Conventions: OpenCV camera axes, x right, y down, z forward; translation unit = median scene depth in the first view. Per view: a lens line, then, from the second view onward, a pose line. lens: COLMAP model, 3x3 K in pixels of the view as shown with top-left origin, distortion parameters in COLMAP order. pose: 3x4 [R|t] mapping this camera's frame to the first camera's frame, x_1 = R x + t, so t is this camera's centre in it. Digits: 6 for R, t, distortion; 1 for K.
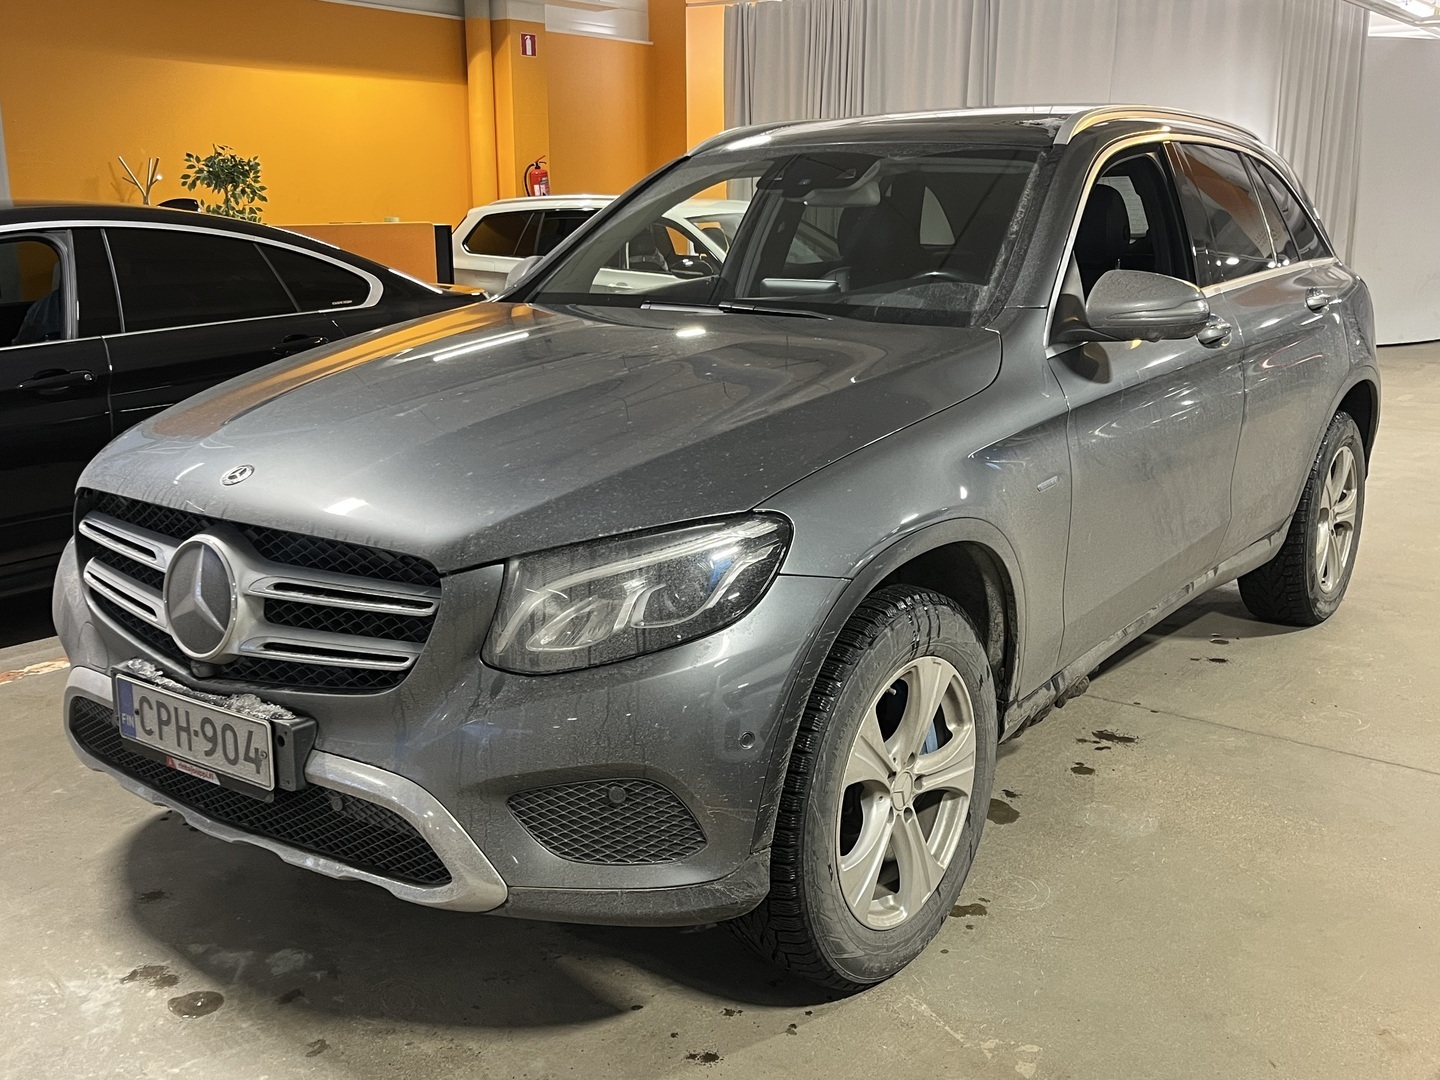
lens RADIAL K [[1486.7, 0, 722.1], [0, 1486.7, 537.1], [0, 0, 1]] dist [-0.084755, 0.000000]
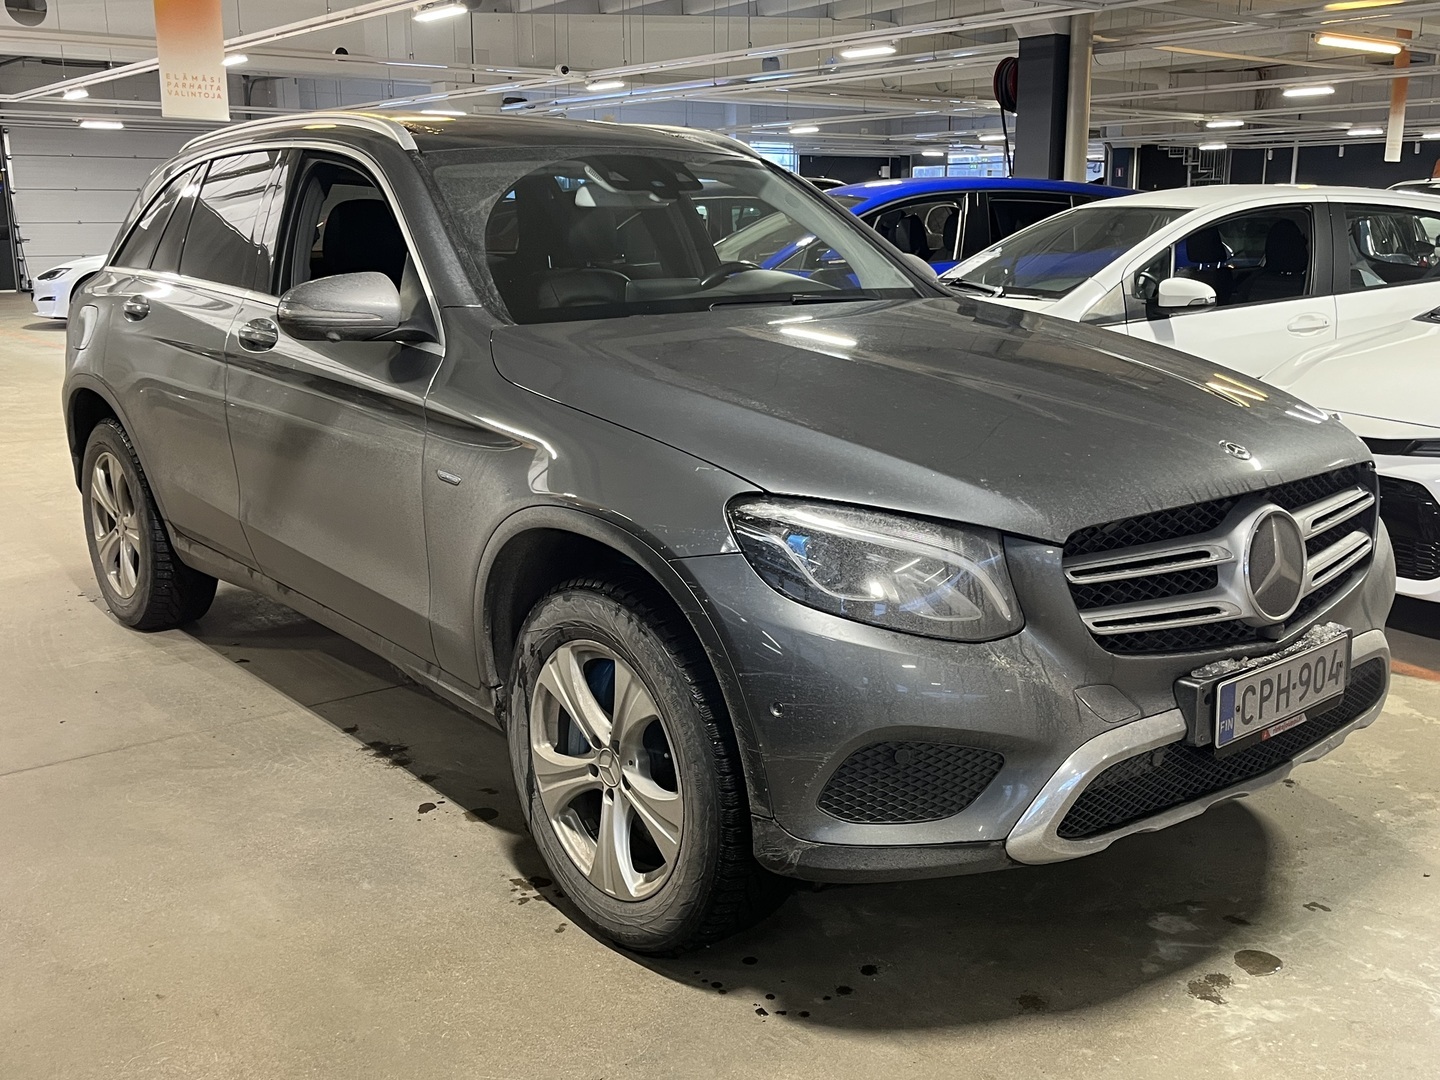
lens RADIAL K [[1486.7, 0, 727.2], [0, 1486.7, 531.8], [0, 0, 1]] dist [-0.084755, 0.000000]
pose [[0.257237, -0.213423, 0.942486, -1.417175], [0.225281, 0.961678, 0.156283, -0.230840], [-0.939722, 0.172122, 0.295459, 1.026178]]
